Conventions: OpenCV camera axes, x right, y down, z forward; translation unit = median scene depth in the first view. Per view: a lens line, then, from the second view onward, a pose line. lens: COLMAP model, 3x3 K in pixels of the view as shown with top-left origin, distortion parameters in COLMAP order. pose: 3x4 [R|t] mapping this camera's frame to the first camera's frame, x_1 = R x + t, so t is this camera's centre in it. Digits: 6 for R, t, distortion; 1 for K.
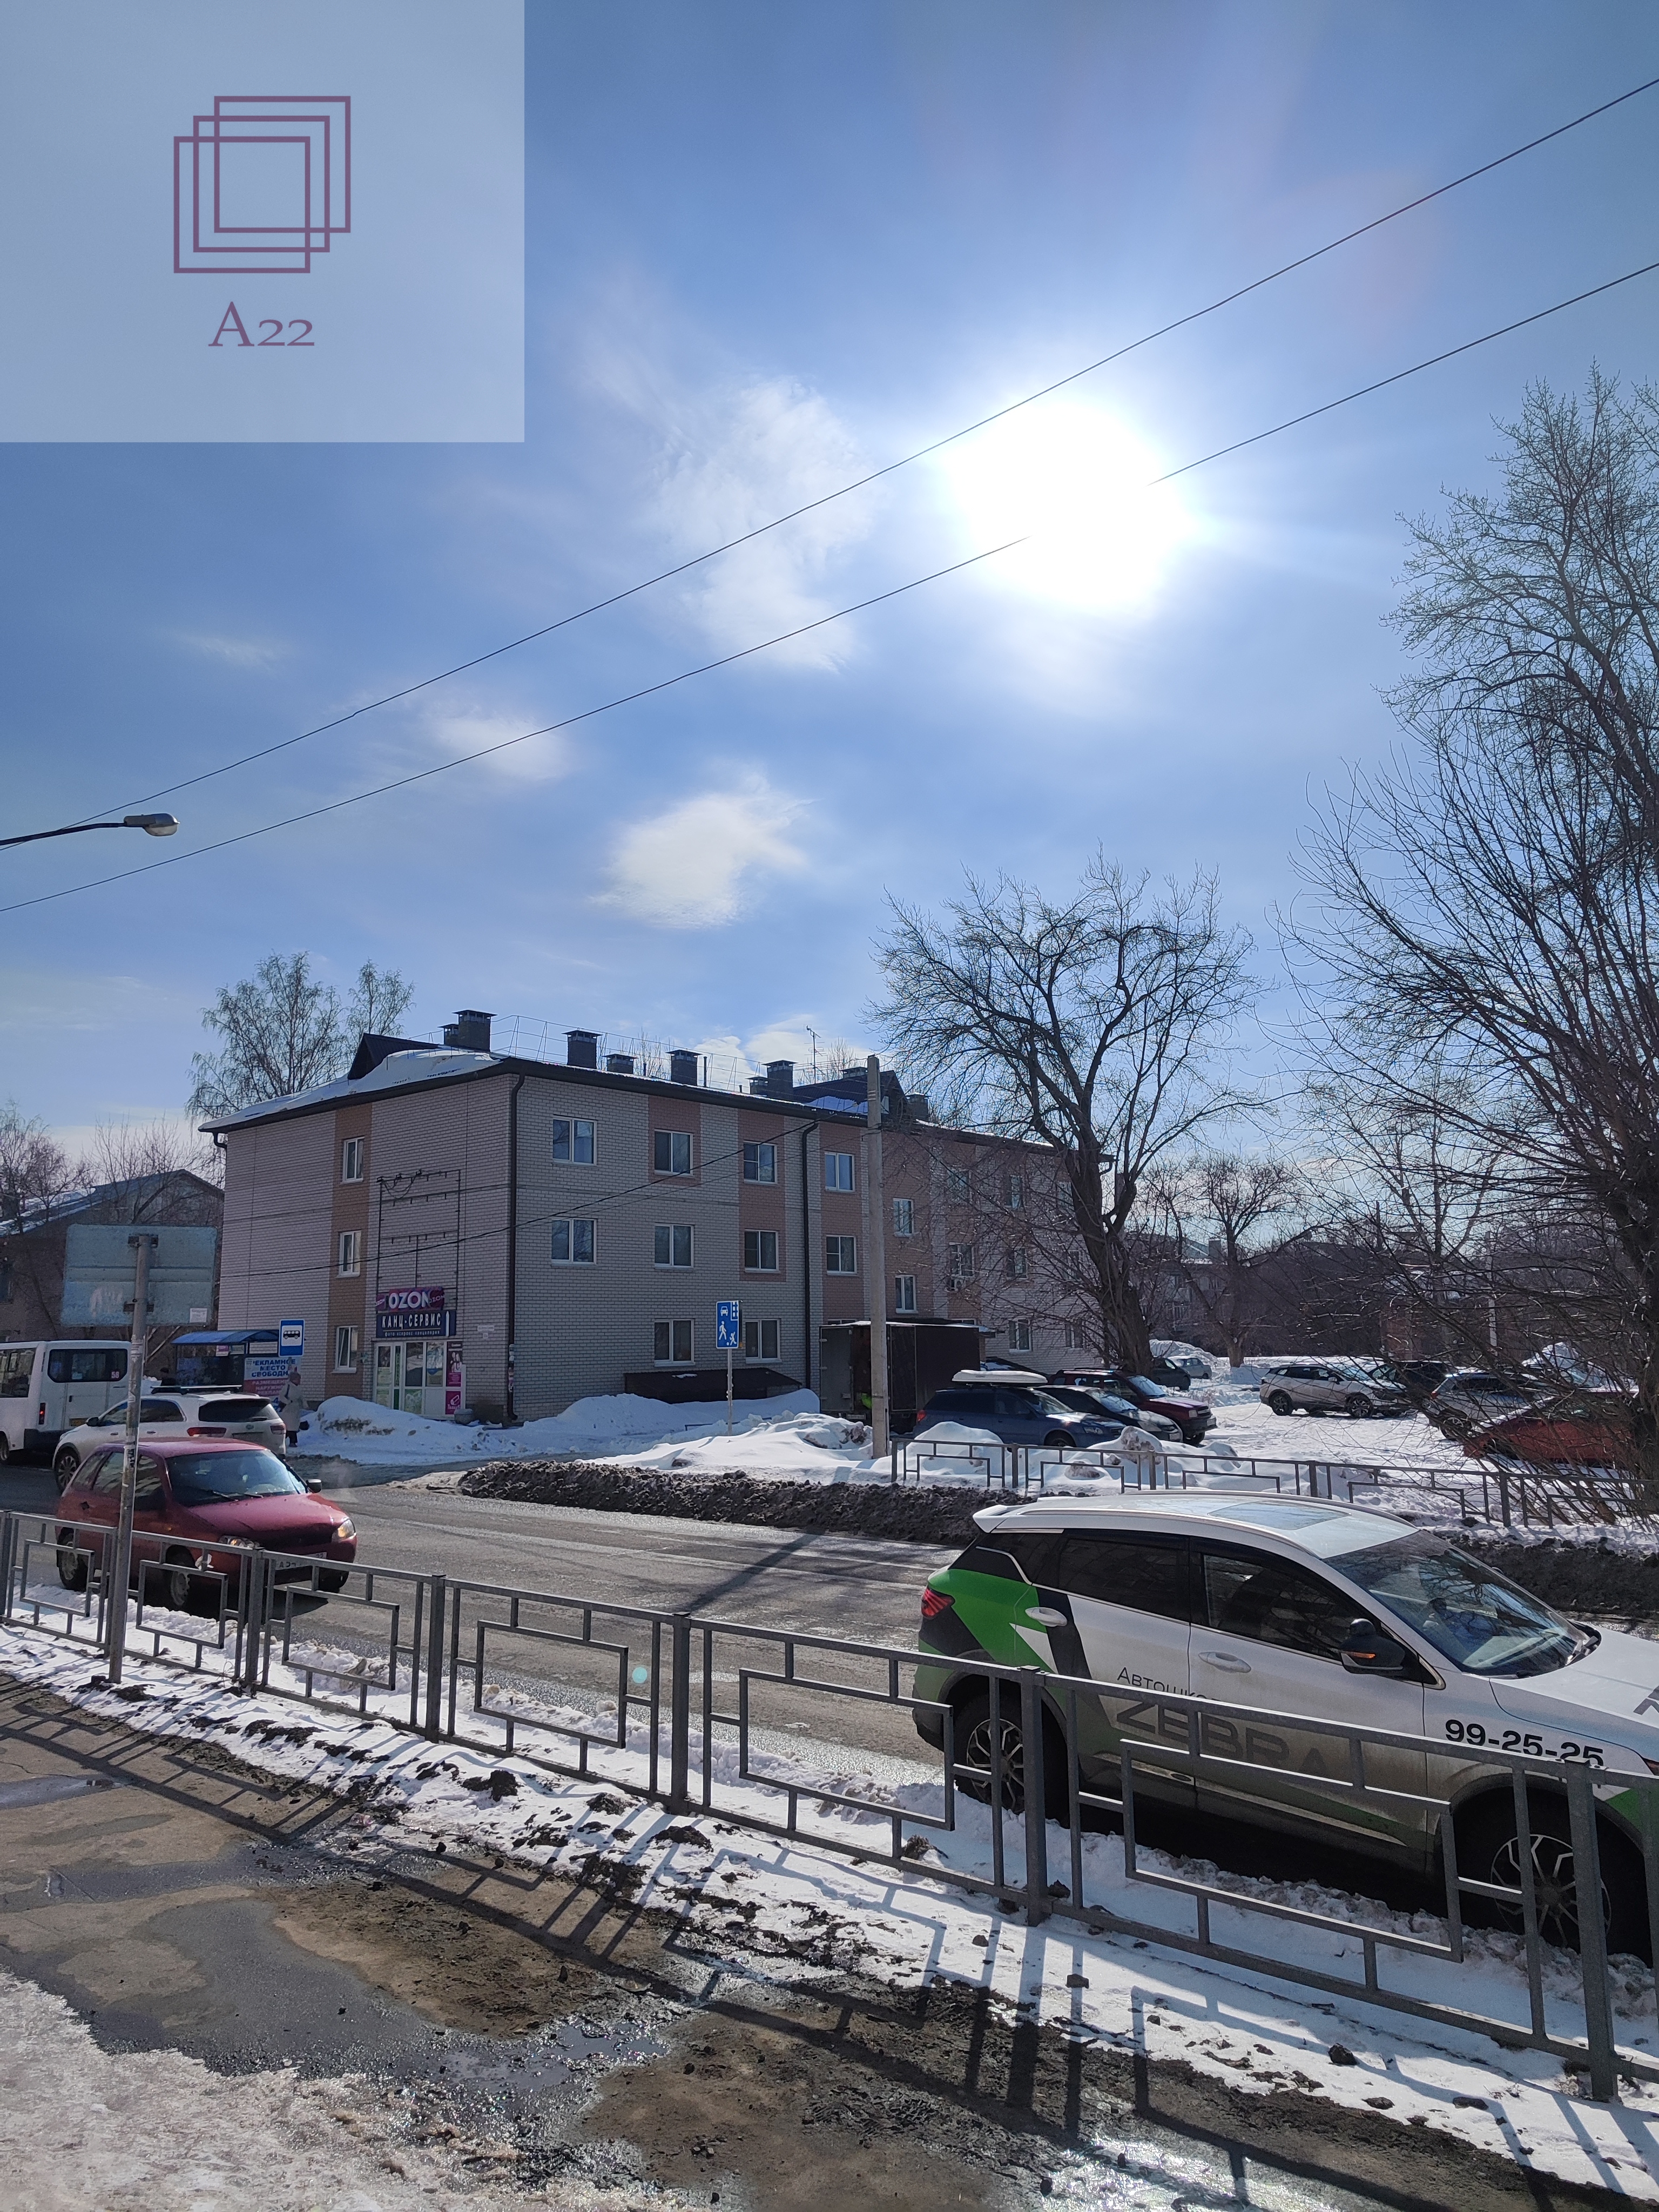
lens RADIAL K [[1462.6, 0, 825.3], [0, 1462.6, 1109.0], [0, 0, 1]] dist [0.068093, -0.046150]
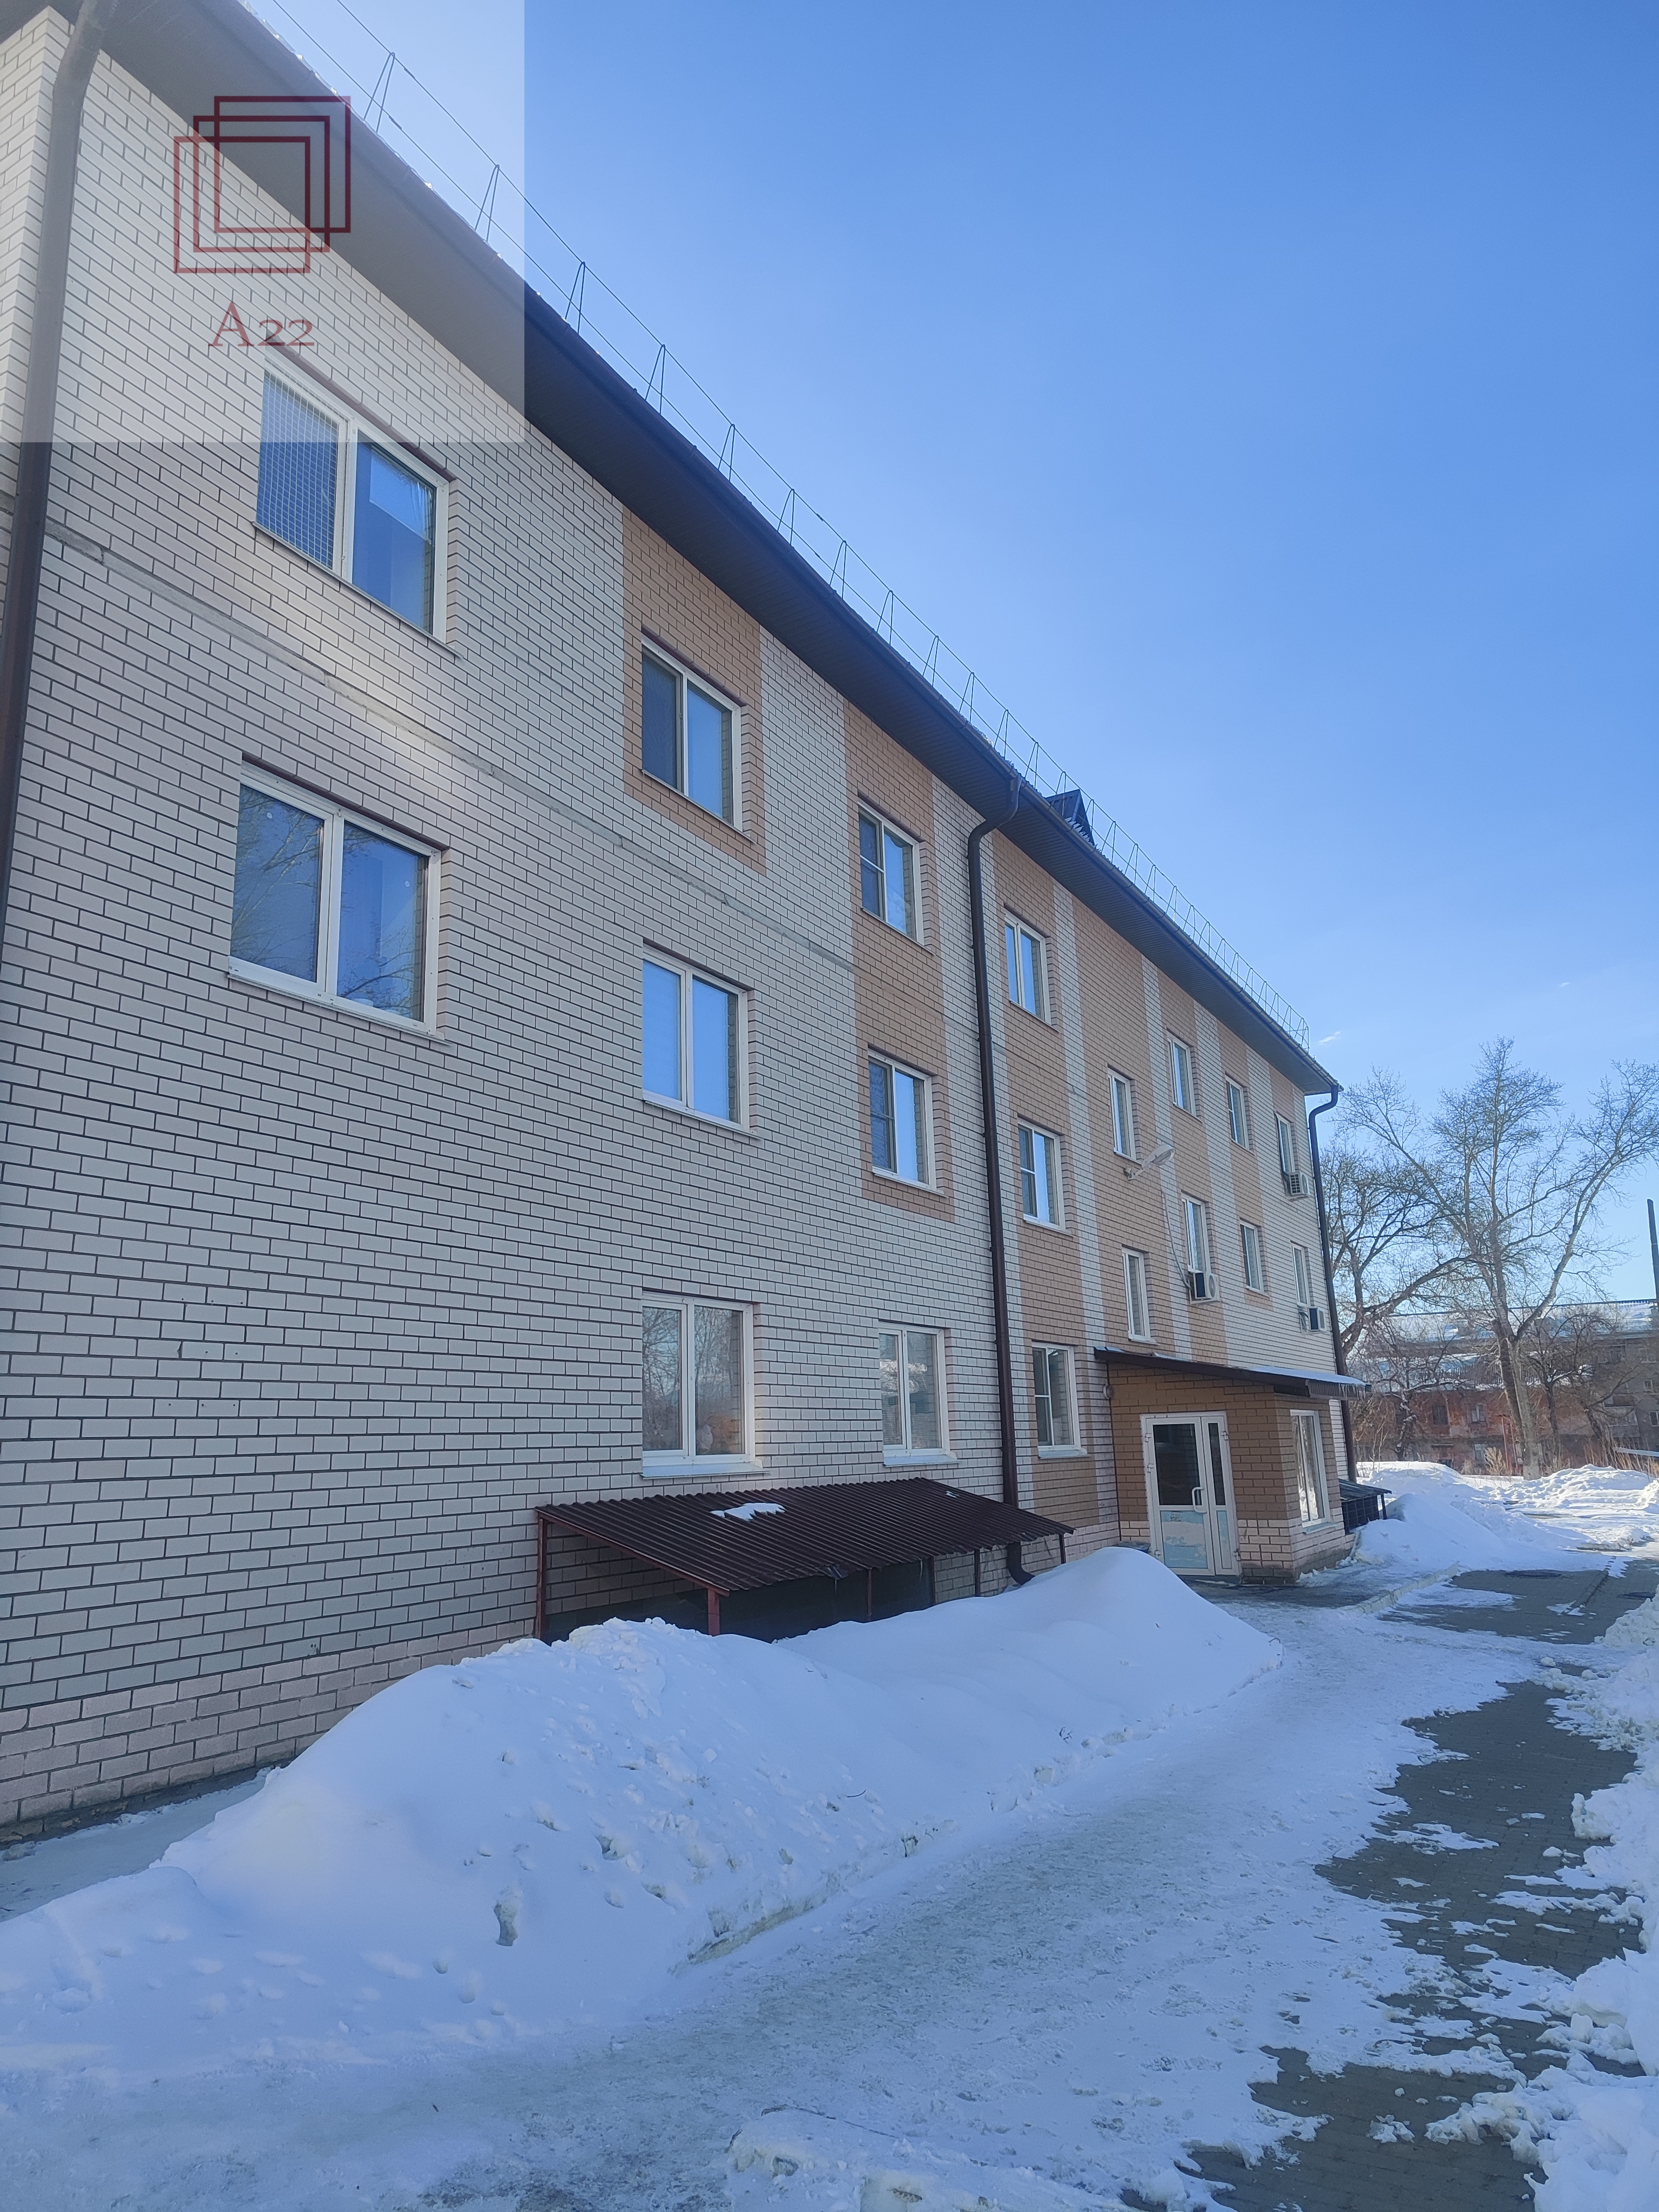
lens RADIAL K [[1462.6, 0, 840.2], [0, 1462.6, 1103.3], [0, 0, 1]] dist [0.068093, -0.046150]
pose [[0.977973, 0.028674, 0.206750, -0.138469], [-0.010366, 0.995969, -0.089094, 0.134438], [-0.208472, 0.084988, 0.974329, 0.743987]]
